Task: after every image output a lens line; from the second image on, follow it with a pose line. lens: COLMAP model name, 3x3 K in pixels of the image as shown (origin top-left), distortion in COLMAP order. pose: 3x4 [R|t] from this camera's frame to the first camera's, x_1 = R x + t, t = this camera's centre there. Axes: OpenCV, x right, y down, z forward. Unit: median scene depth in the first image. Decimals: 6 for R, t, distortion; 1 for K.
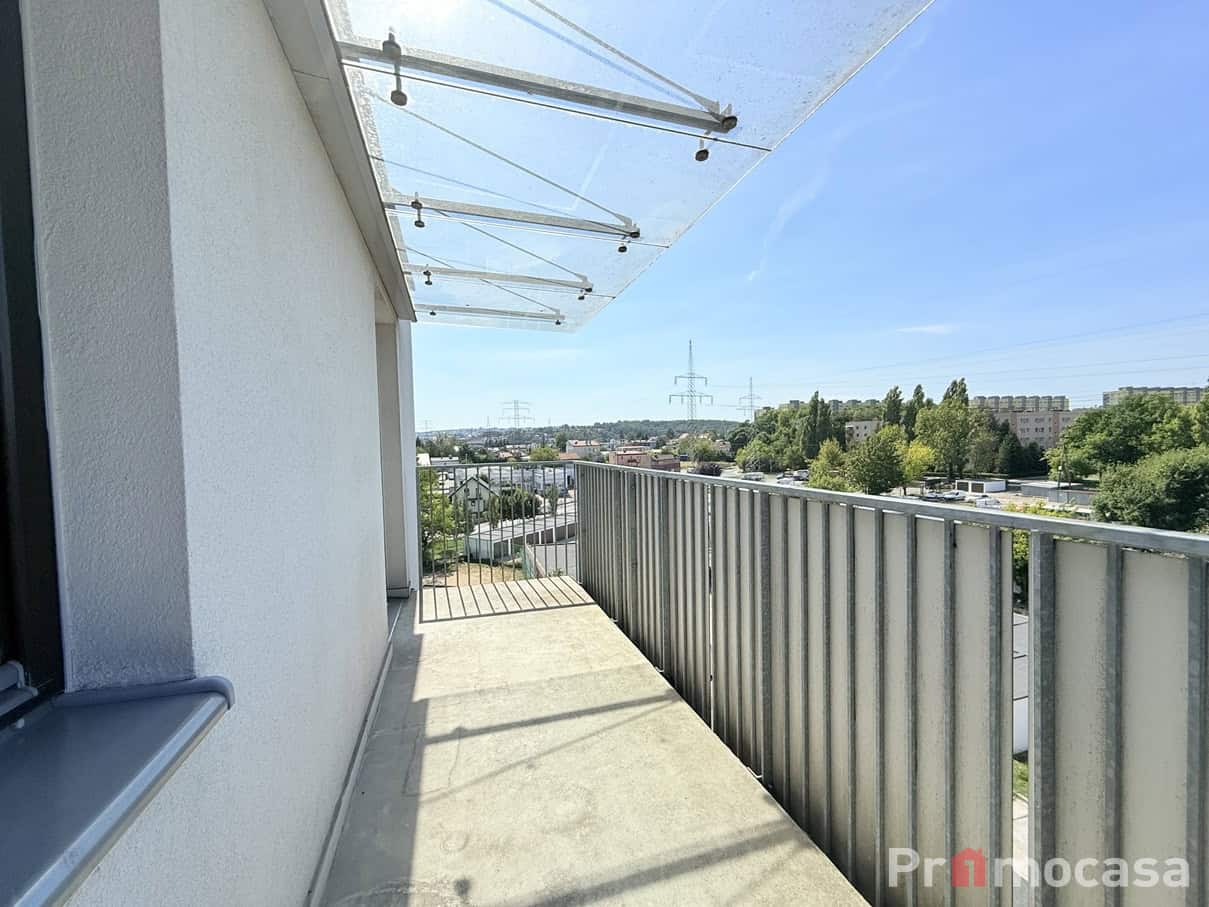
lens RADIAL K [[483.2, 0, 601.2], [0, 483.2, 453.0], [0, 0, 1]] dist [0.000723, 0.000349]
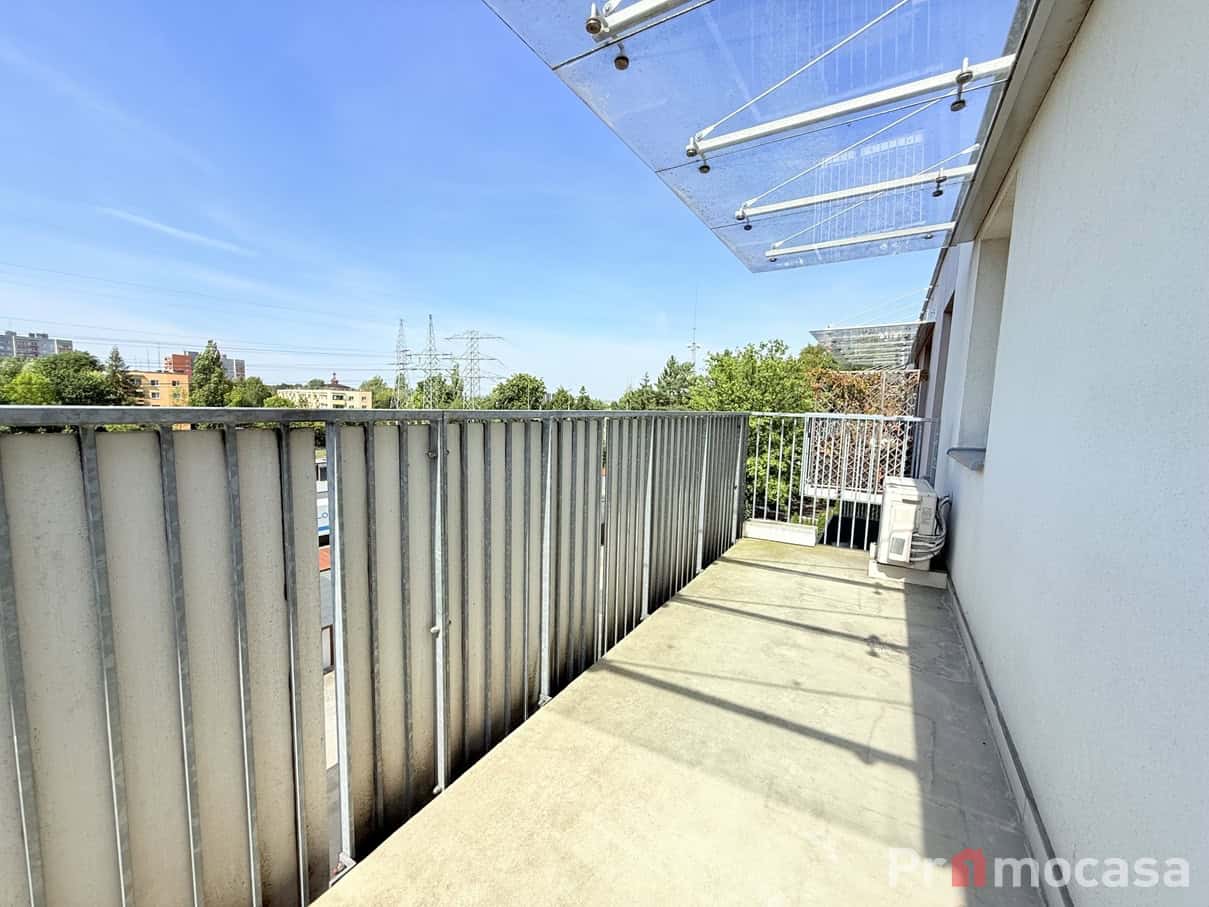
lens RADIAL K [[483.2, 0, 601.2], [0, 483.2, 453.0], [0, 0, 1]] dist [0.000723, 0.000349]
pose [[-0.670777, -0.083363, 0.736959, -0.545569], [-0.006755, 0.994308, 0.106326, 0.029858], [-0.741628, 0.066343, -0.667522, 1.823372]]
